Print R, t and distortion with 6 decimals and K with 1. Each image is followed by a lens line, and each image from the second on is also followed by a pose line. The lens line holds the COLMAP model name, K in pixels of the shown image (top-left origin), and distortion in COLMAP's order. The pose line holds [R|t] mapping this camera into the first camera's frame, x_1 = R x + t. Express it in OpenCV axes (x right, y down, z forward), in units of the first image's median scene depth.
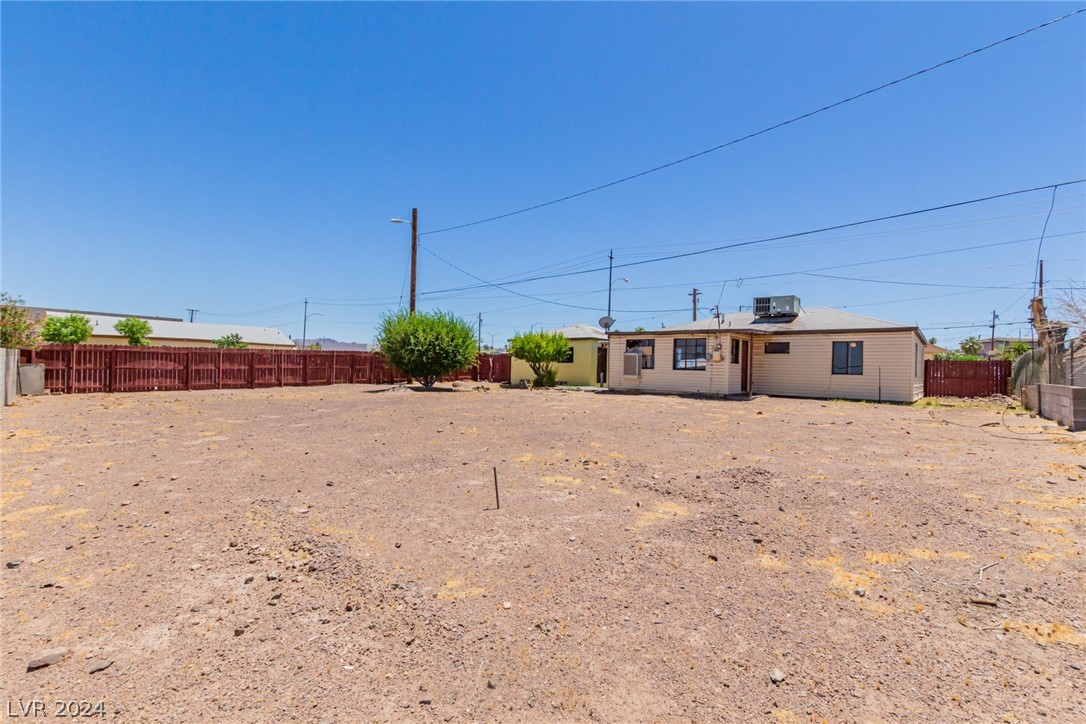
lens RADIAL K [[501.2, 0, 544.9], [0, 501.2, 365.1], [0, 0, 1]] dist [0.001481, -0.001373]
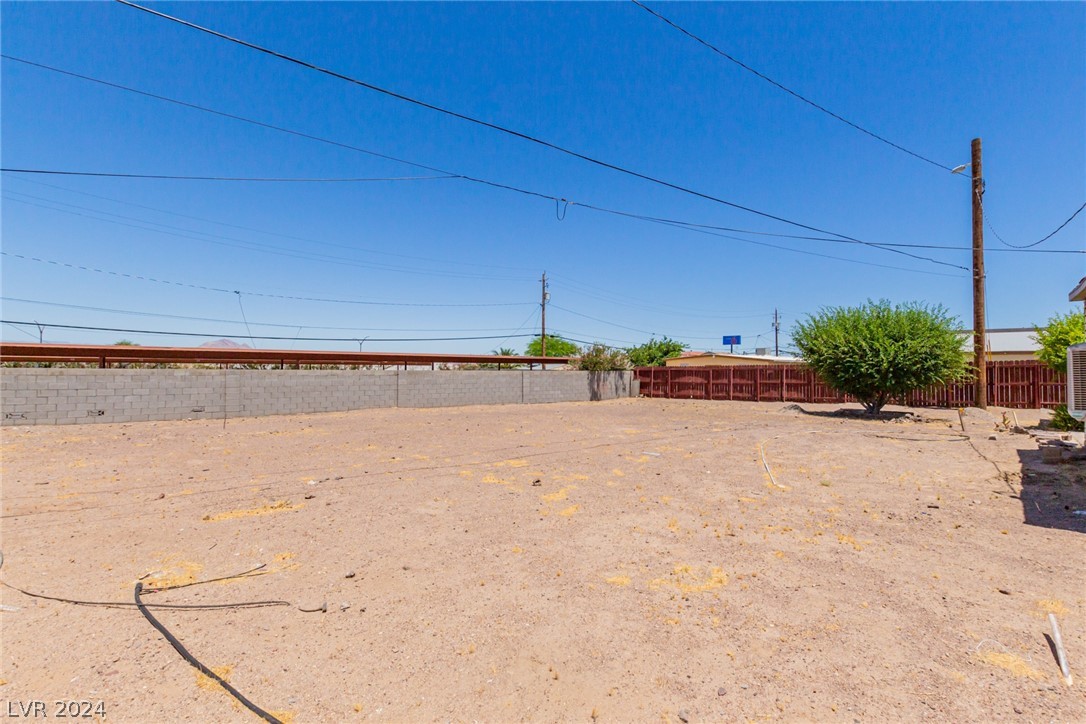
lens RADIAL K [[501.2, 0, 553.1], [0, 501.2, 361.7], [0, 0, 1]] dist [0.001481, -0.001373]
pose [[-0.090624, -0.036200, -0.995227, 0.522903], [-0.004524, 0.999344, -0.035938, 0.001096], [0.995875, 0.001245, -0.090729, 0.628541]]
